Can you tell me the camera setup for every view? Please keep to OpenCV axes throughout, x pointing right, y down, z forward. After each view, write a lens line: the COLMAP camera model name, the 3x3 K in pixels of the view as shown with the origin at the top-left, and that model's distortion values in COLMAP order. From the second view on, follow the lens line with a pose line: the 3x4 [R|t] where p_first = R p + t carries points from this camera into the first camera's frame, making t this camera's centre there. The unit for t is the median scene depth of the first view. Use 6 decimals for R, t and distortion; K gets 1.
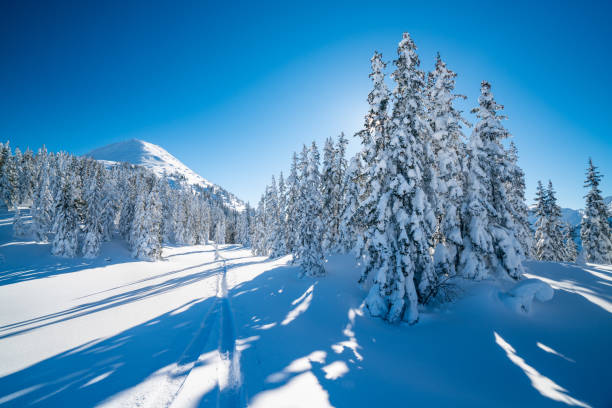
lens RADIAL K [[283.4, 0, 294.7], [0, 283.4, 210.6], [0, 0, 1]] dist [-0.017743, 0.000898]
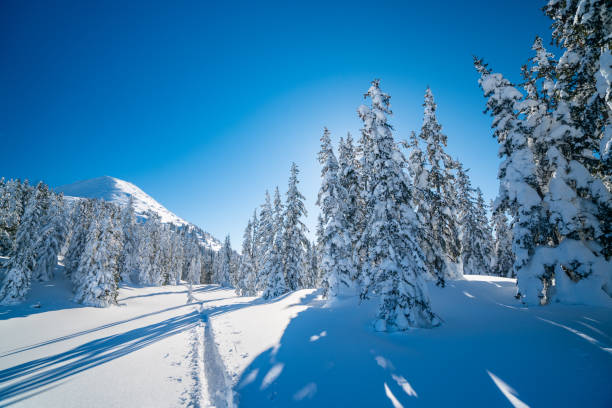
lens RADIAL K [[283.4, 0, 294.7], [0, 283.4, 210.6], [0, 0, 1]] dist [-0.017743, 0.000898]
pose [[0.996769, -0.000782, 0.080315, -0.048998], [0.012044, 0.990102, -0.139833, 0.033561], [-0.079411, 0.140348, 0.986912, 0.169145]]
